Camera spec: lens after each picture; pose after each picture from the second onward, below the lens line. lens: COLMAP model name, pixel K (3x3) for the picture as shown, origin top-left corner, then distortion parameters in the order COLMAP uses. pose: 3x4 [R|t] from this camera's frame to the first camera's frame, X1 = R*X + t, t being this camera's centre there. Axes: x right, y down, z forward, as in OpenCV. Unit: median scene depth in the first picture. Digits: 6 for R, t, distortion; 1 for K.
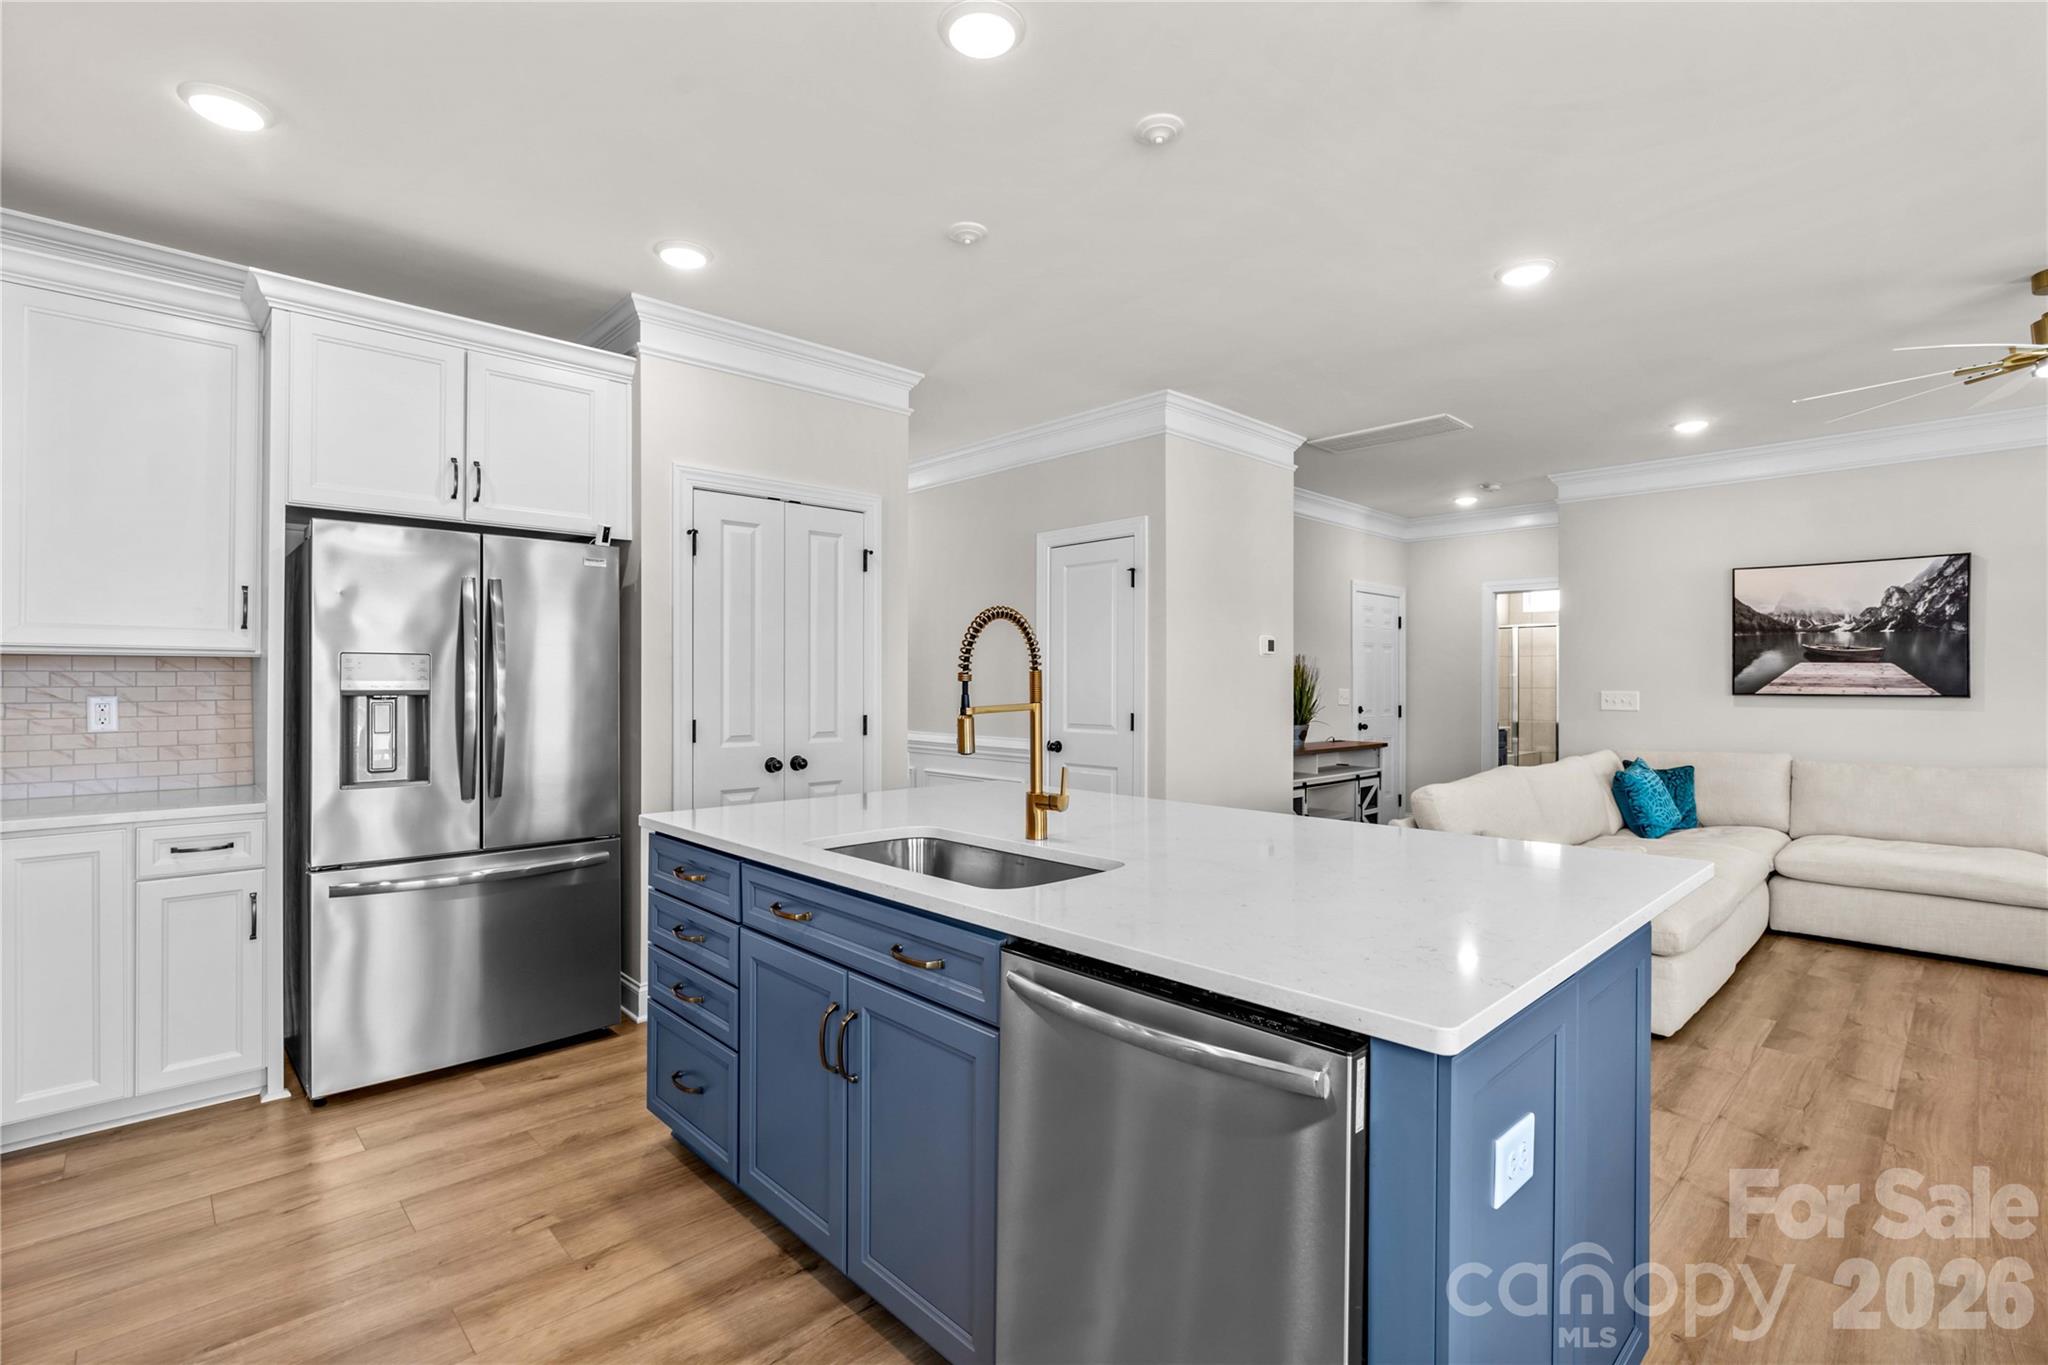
lens RADIAL K [[948.5, 0, 1035.5], [0, 948.5, 682.0], [0, 0, 1]] dist [-0.017987, 0.002027]
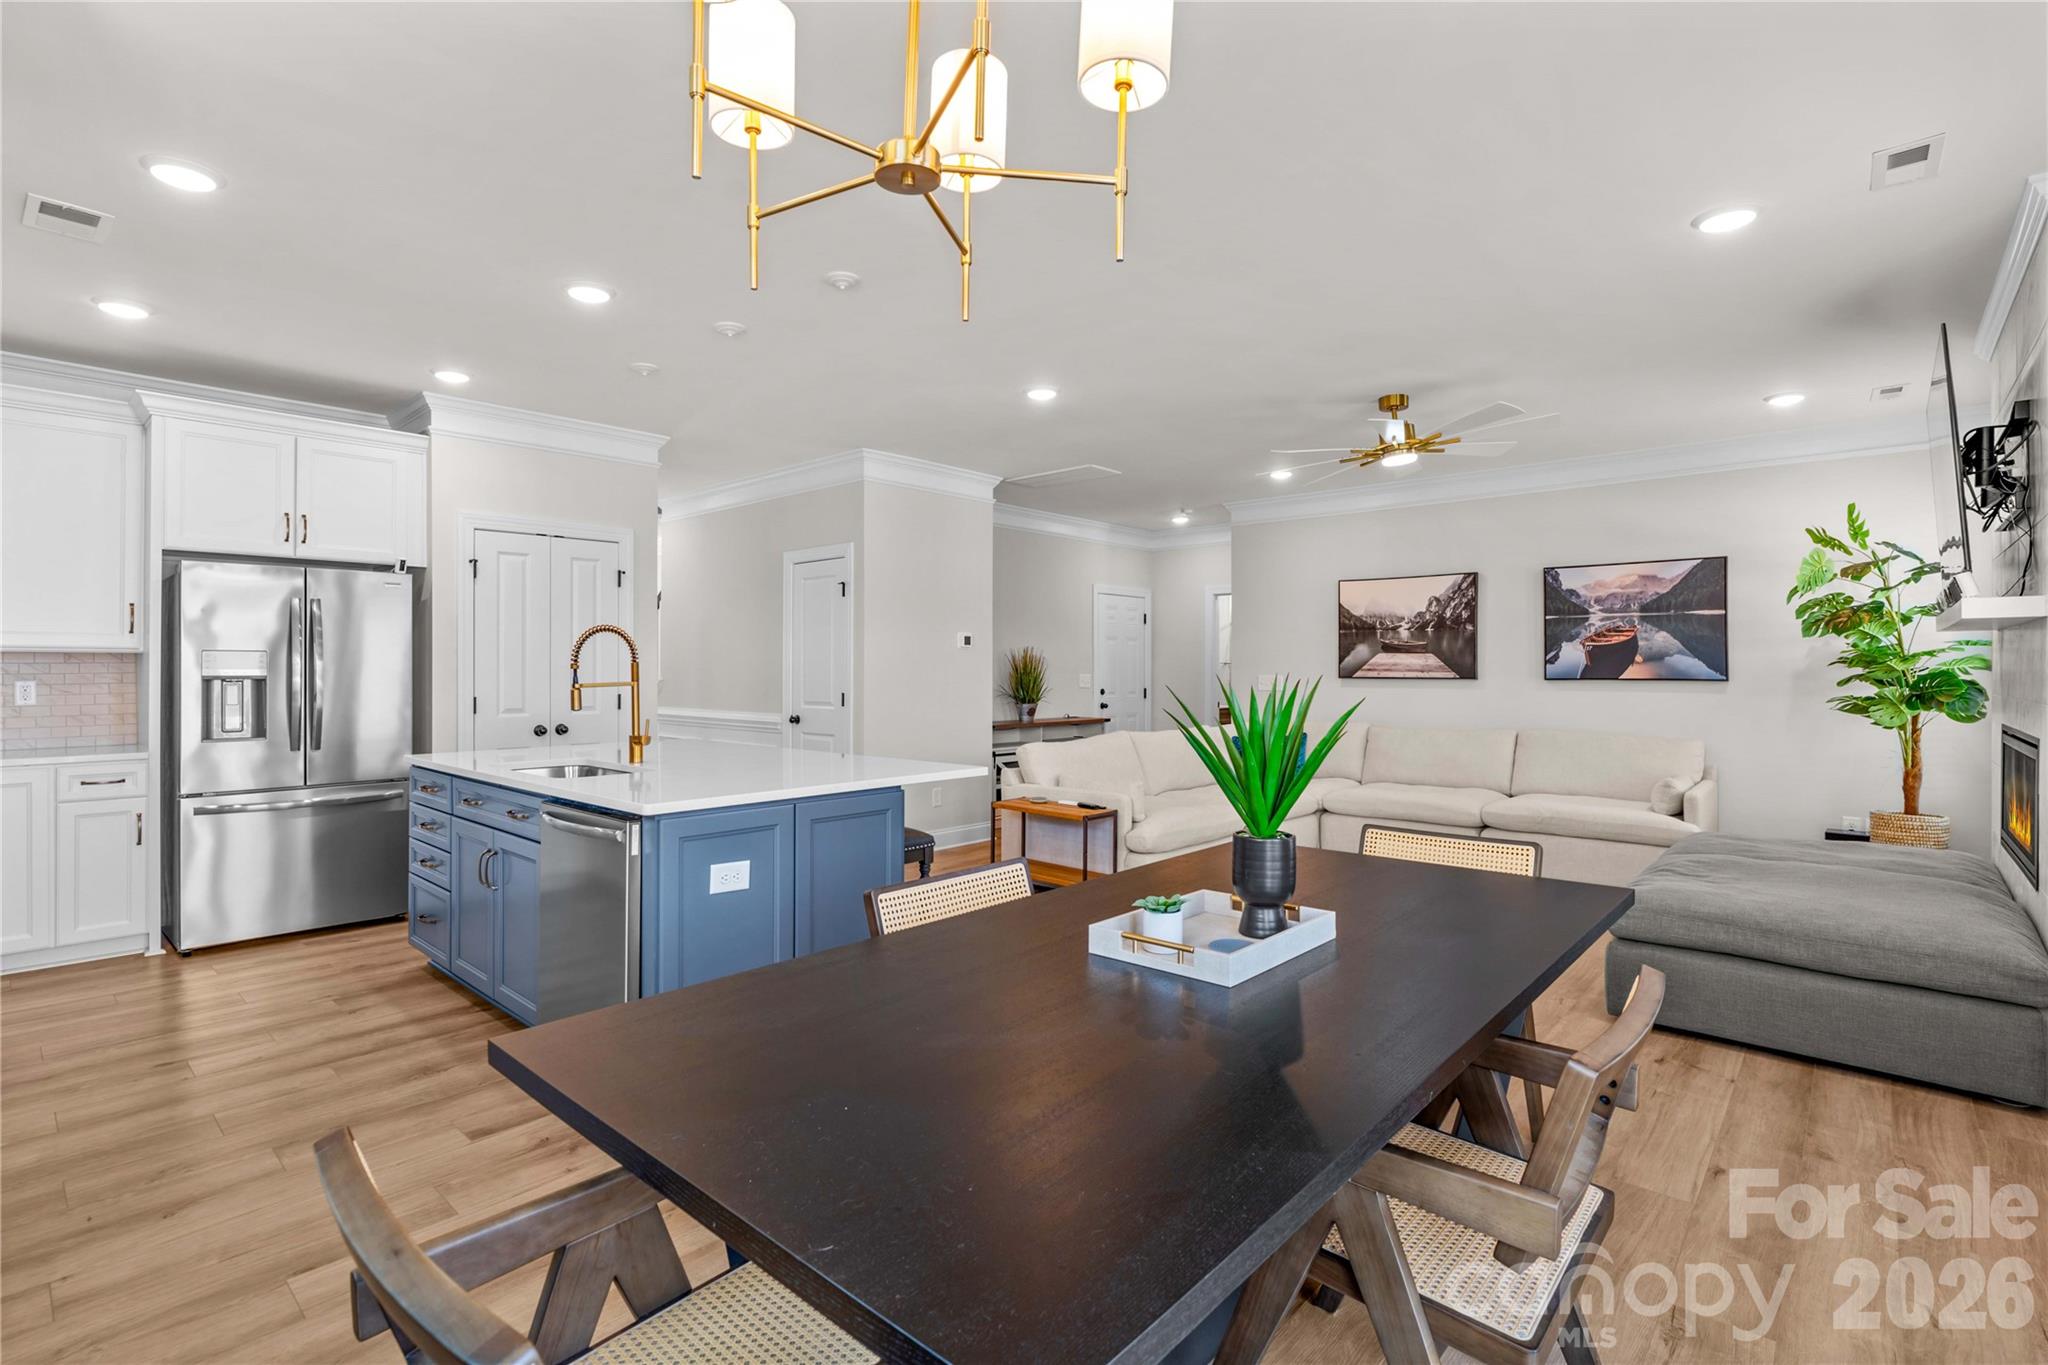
lens RADIAL K [[948.5, 0, 1021.5], [0, 948.5, 667.8], [0, 0, 1]] dist [-0.017987, 0.002027]
pose [[0.997269, -0.001994, 0.073829, 0.370558], [0.002119, 0.999996, -0.001614, 0.001274], [-0.073825, 0.001766, 0.997270, -0.478231]]
